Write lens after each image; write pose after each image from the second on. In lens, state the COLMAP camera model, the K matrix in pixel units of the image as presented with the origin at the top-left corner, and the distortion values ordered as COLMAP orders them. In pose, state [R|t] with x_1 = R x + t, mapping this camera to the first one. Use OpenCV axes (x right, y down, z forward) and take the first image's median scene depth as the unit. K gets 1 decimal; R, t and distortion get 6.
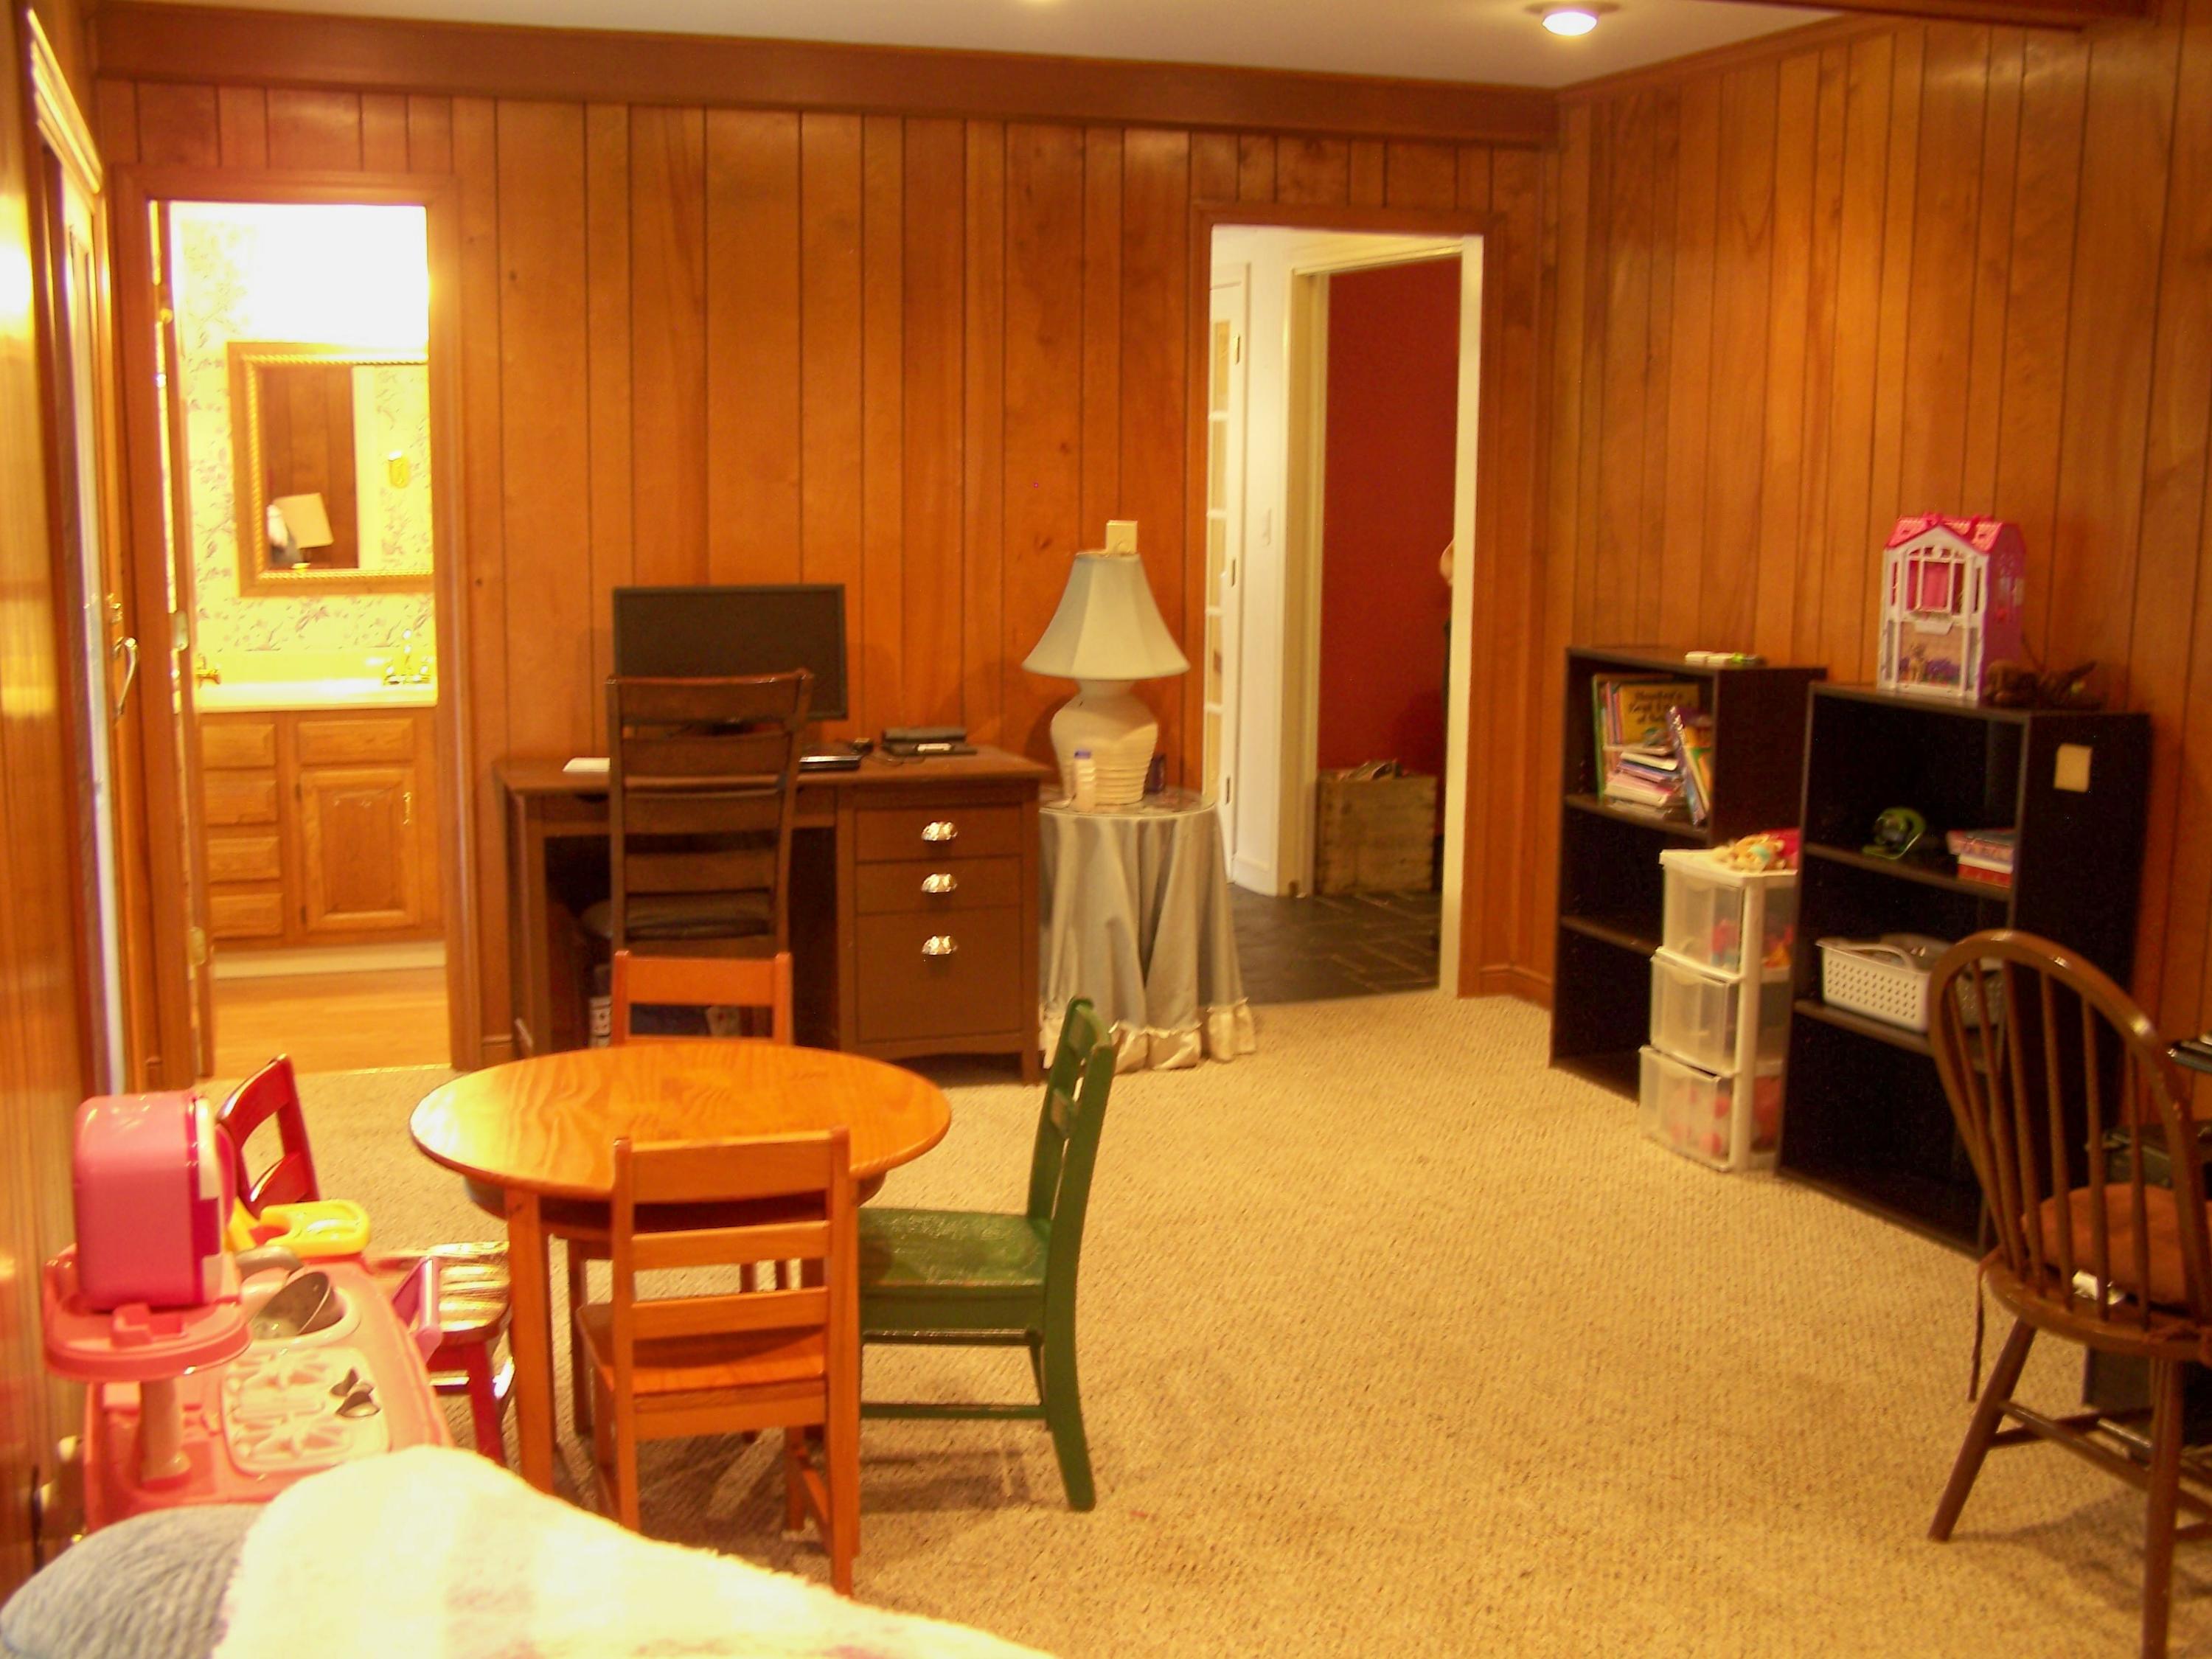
lens RADIAL K [[2421.3, 0, 1102.5], [0, 2421.3, 839.6], [0, 0, 1]] dist [-0.058736, 0.000000]
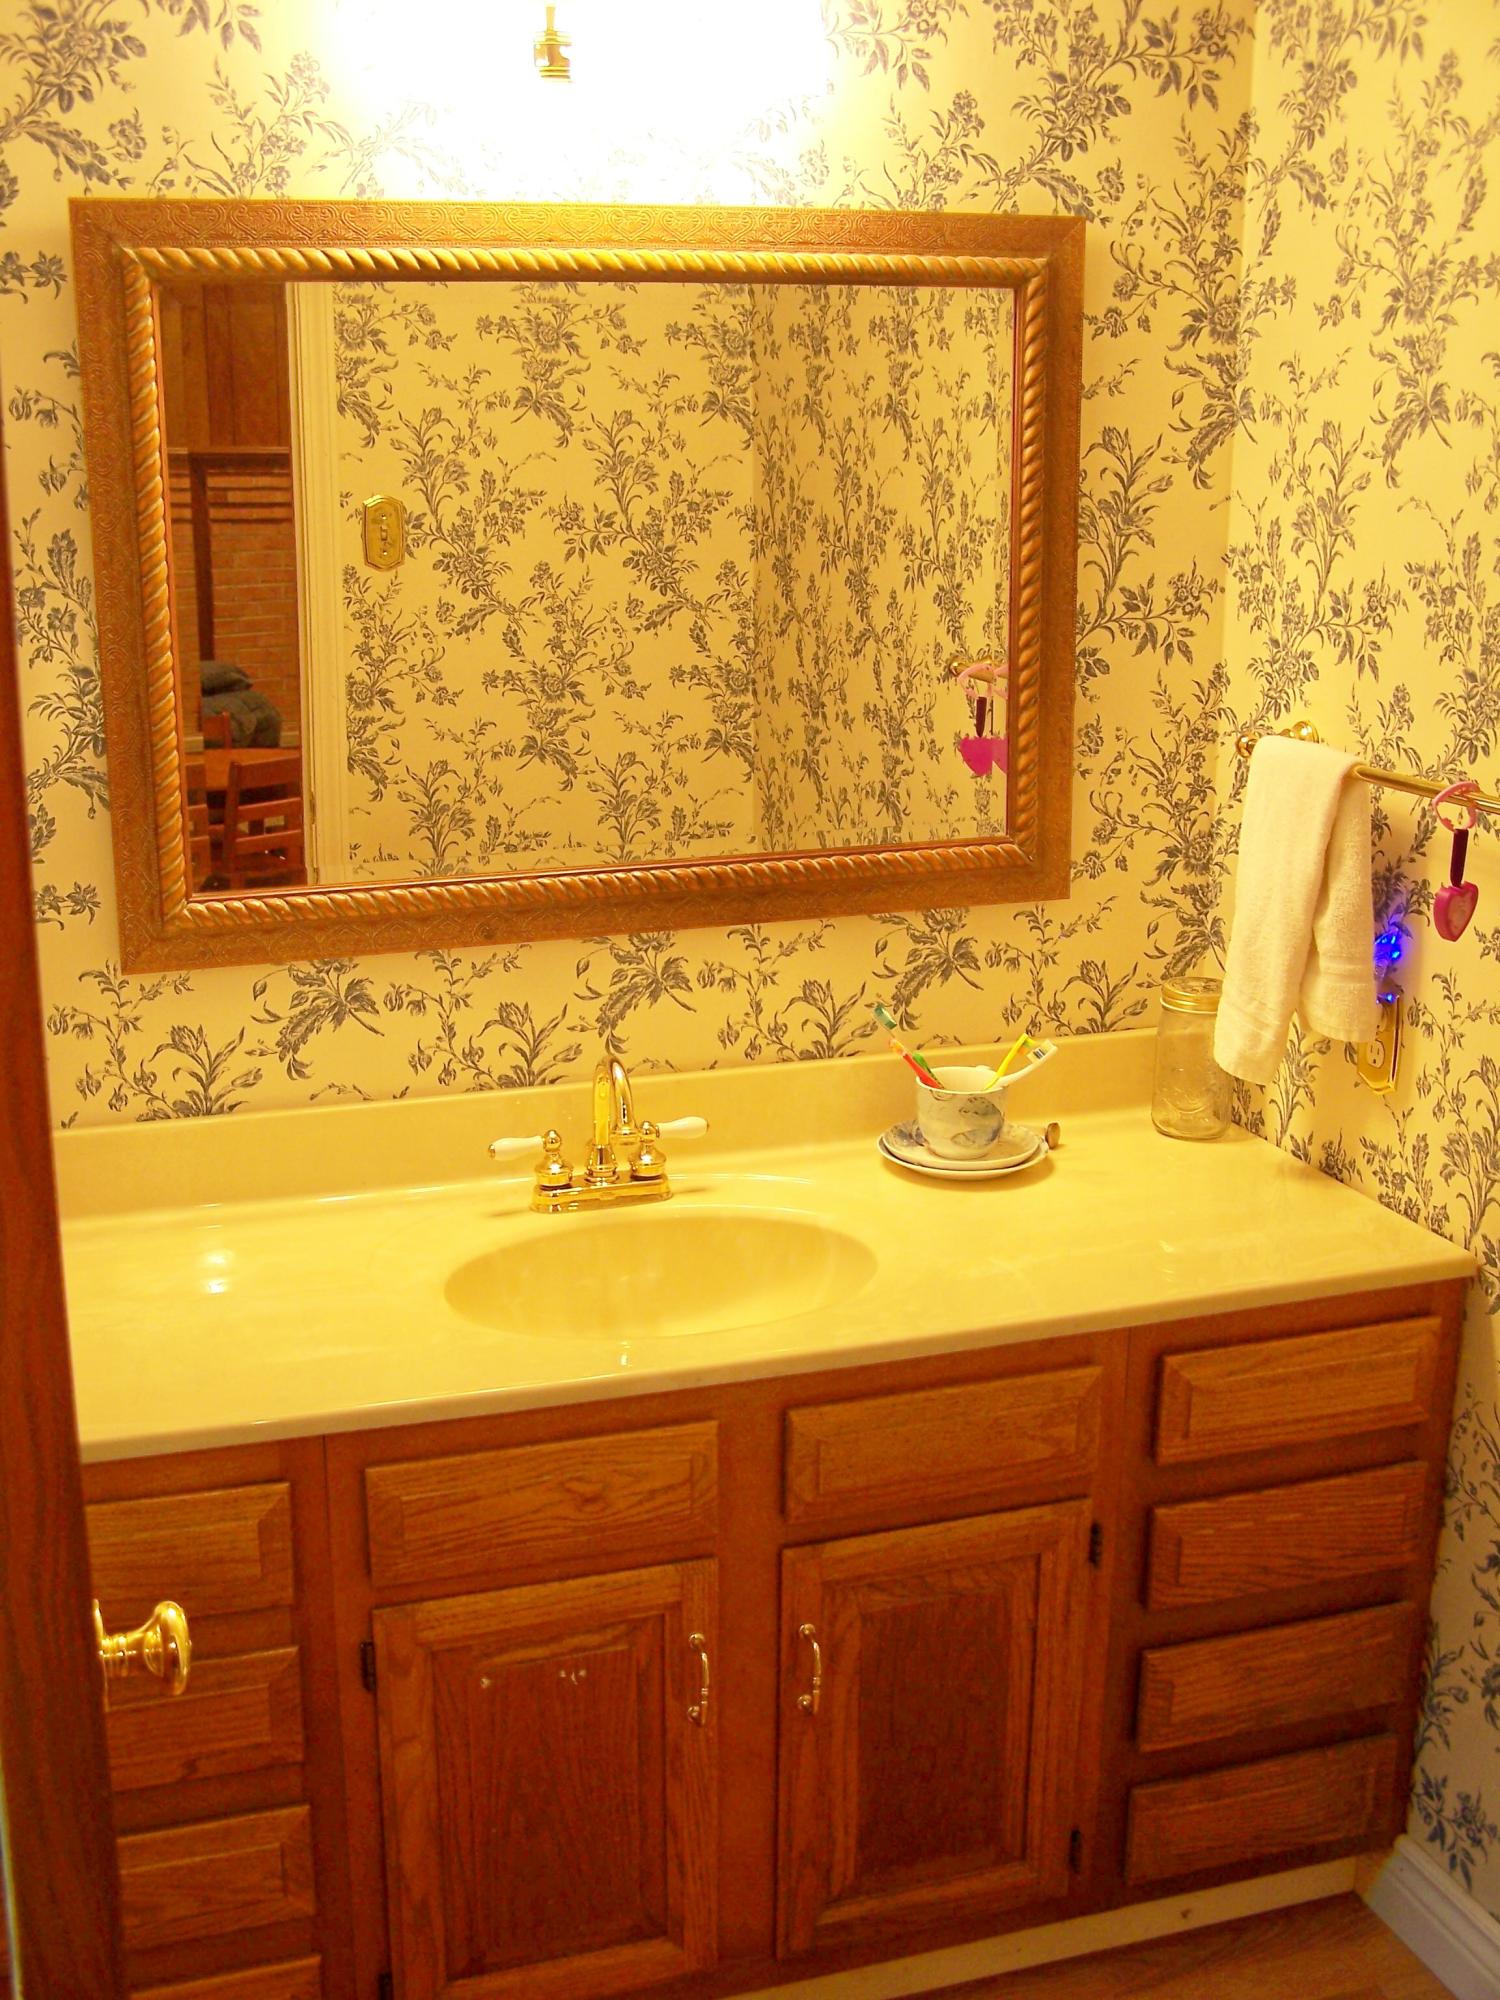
lens RADIAL K [[2189.2, 0, 750.8], [0, 2189.2, 988.6], [0, 0, 1]] dist [-0.058736, 0.000000]
pose [[0.999982, -0.005807, -0.001794, -0.280589], [0.005952, 0.995426, 0.095352, -0.133238], [0.001232, -0.095361, 0.995442, 0.718973]]
